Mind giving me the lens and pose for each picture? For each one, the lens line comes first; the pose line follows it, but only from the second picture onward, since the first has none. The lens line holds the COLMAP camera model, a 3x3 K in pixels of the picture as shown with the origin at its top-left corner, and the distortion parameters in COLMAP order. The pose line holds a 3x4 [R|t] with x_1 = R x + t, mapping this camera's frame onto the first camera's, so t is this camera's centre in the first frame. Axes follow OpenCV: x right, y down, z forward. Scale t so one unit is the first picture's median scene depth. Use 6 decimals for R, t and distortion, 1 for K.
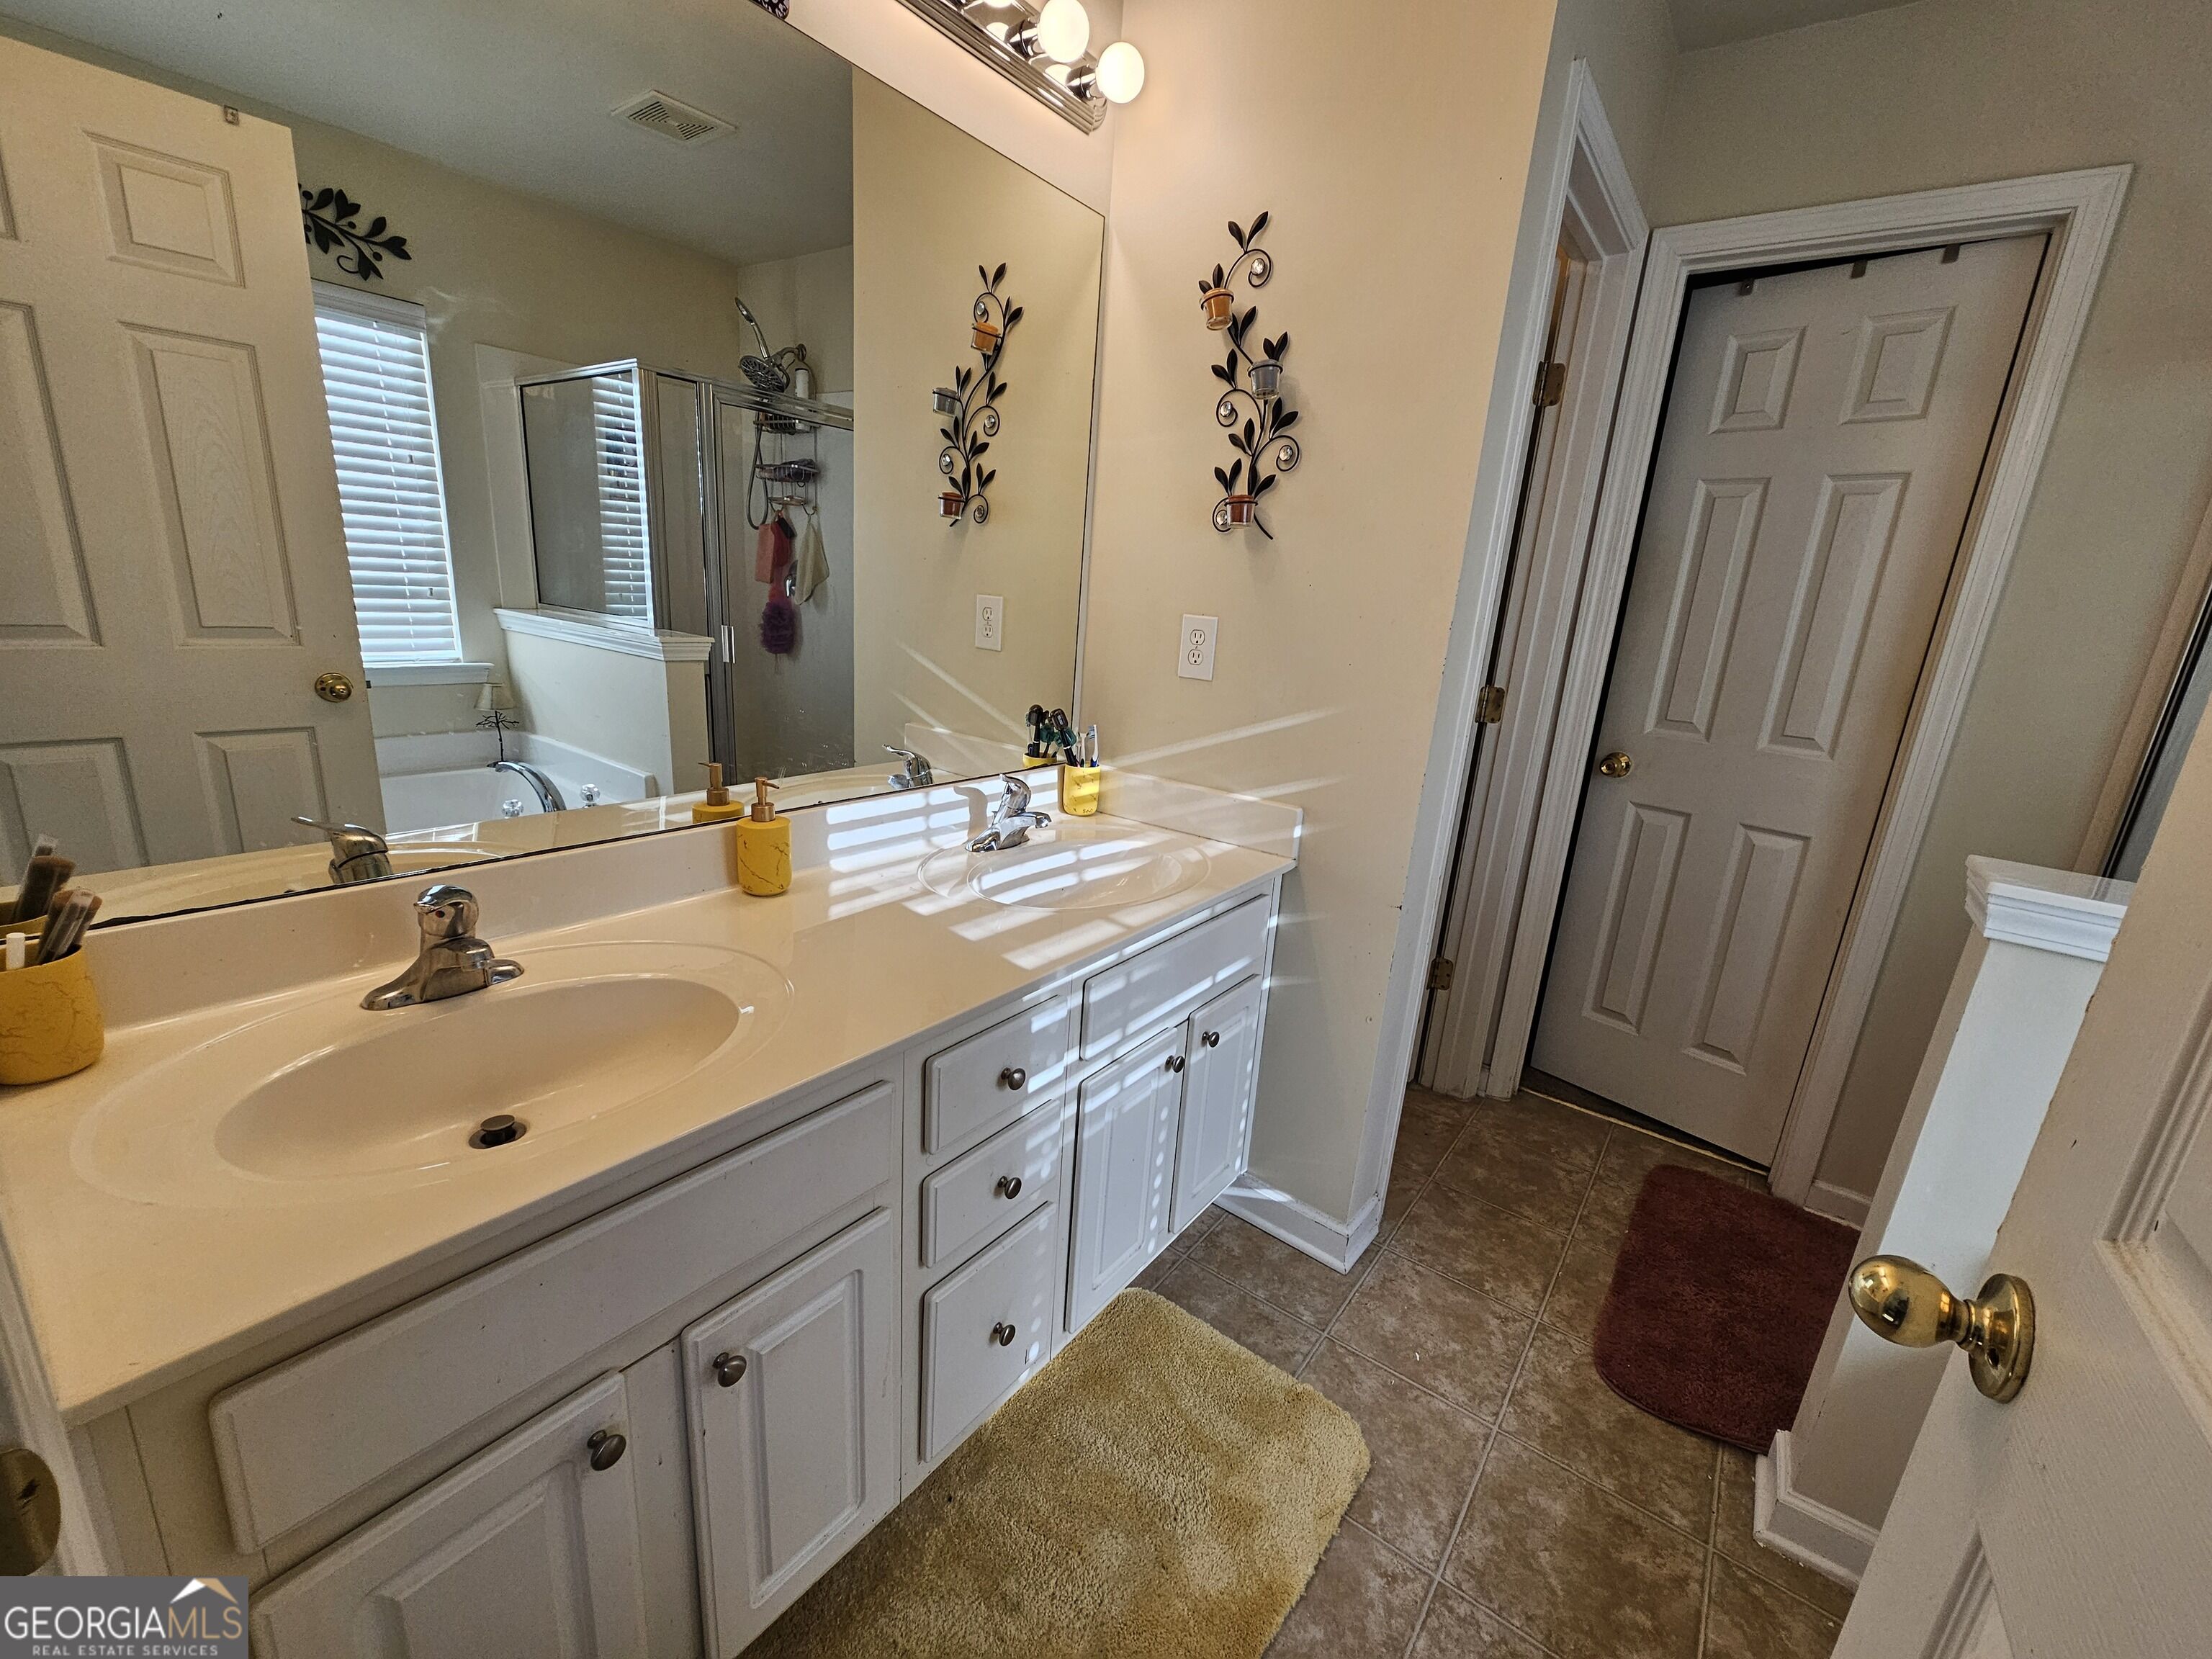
lens RADIAL K [[906.0, 0, 1106.0], [0, 906.0, 829.5], [0, 0, 1]] dist [0.000301, 0.000676]
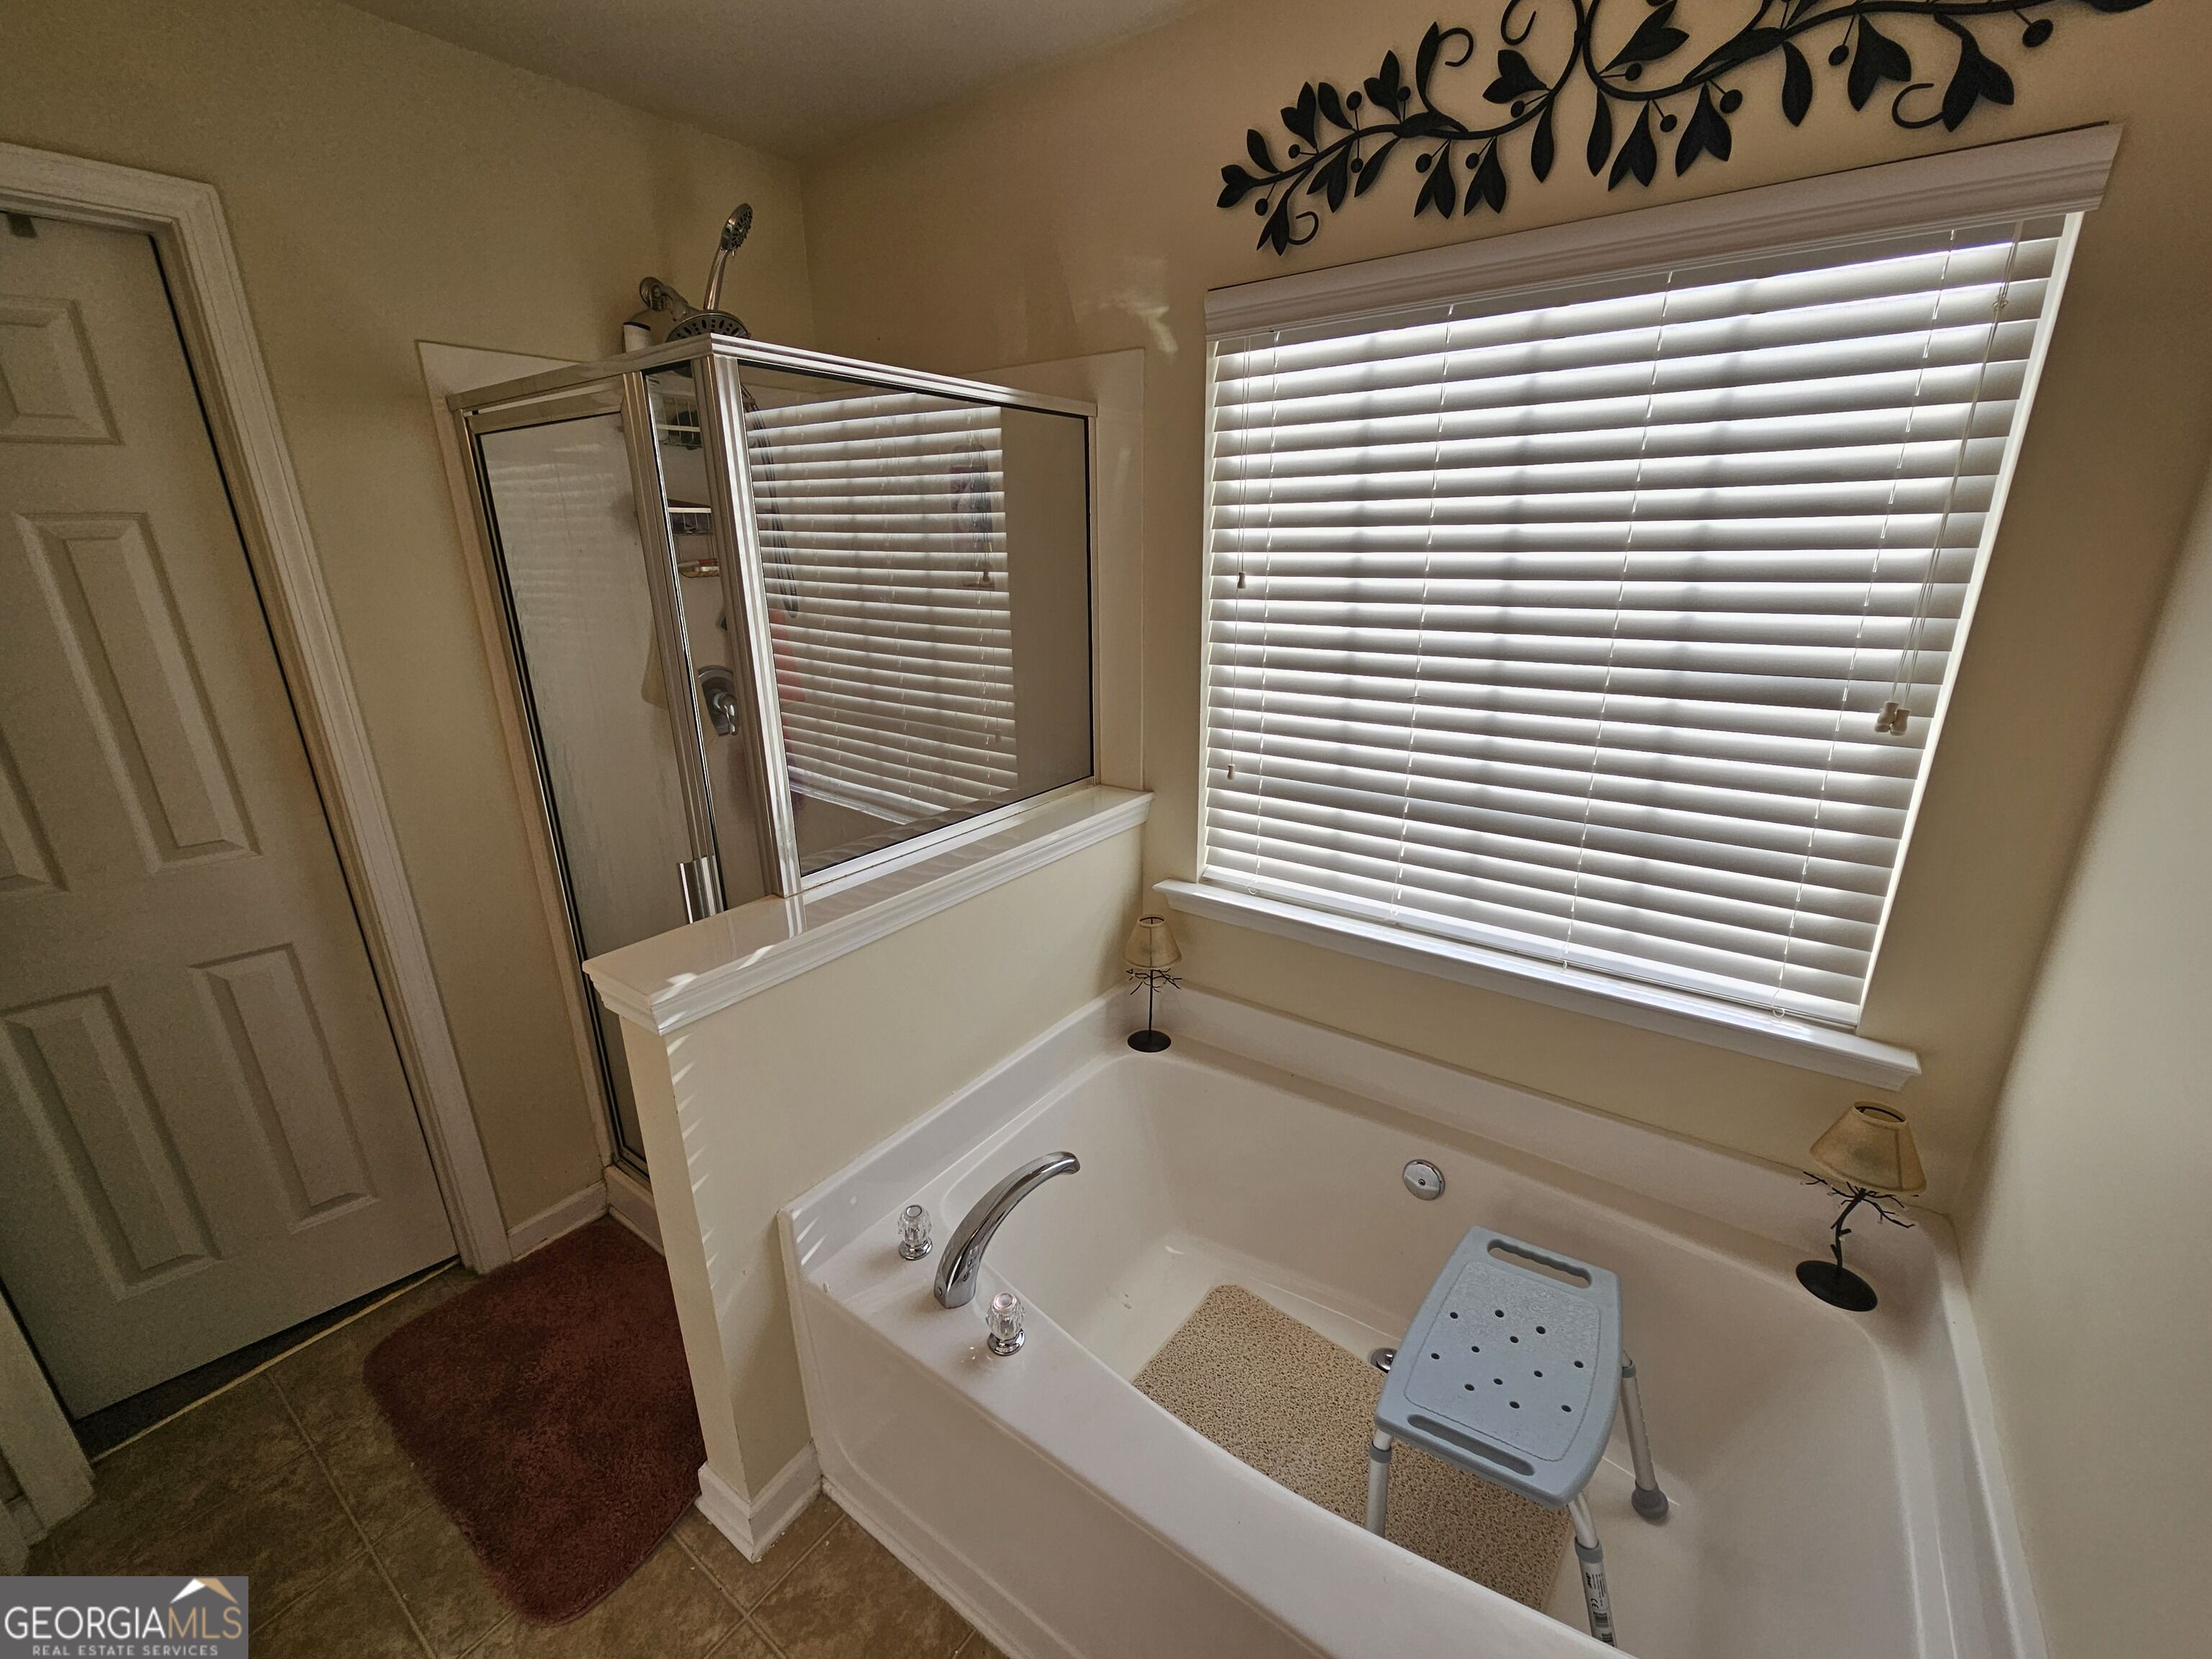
lens RADIAL K [[896.3, 0, 1112.8], [0, 896.3, 833.7], [0, 0, 1]] dist [-0.003293, 0.000080]
pose [[-0.029866, -0.381440, 0.923911, 0.029421], [0.274246, 0.885725, 0.374540, -0.182785], [-0.961196, 0.264565, 0.078155, 0.178814]]
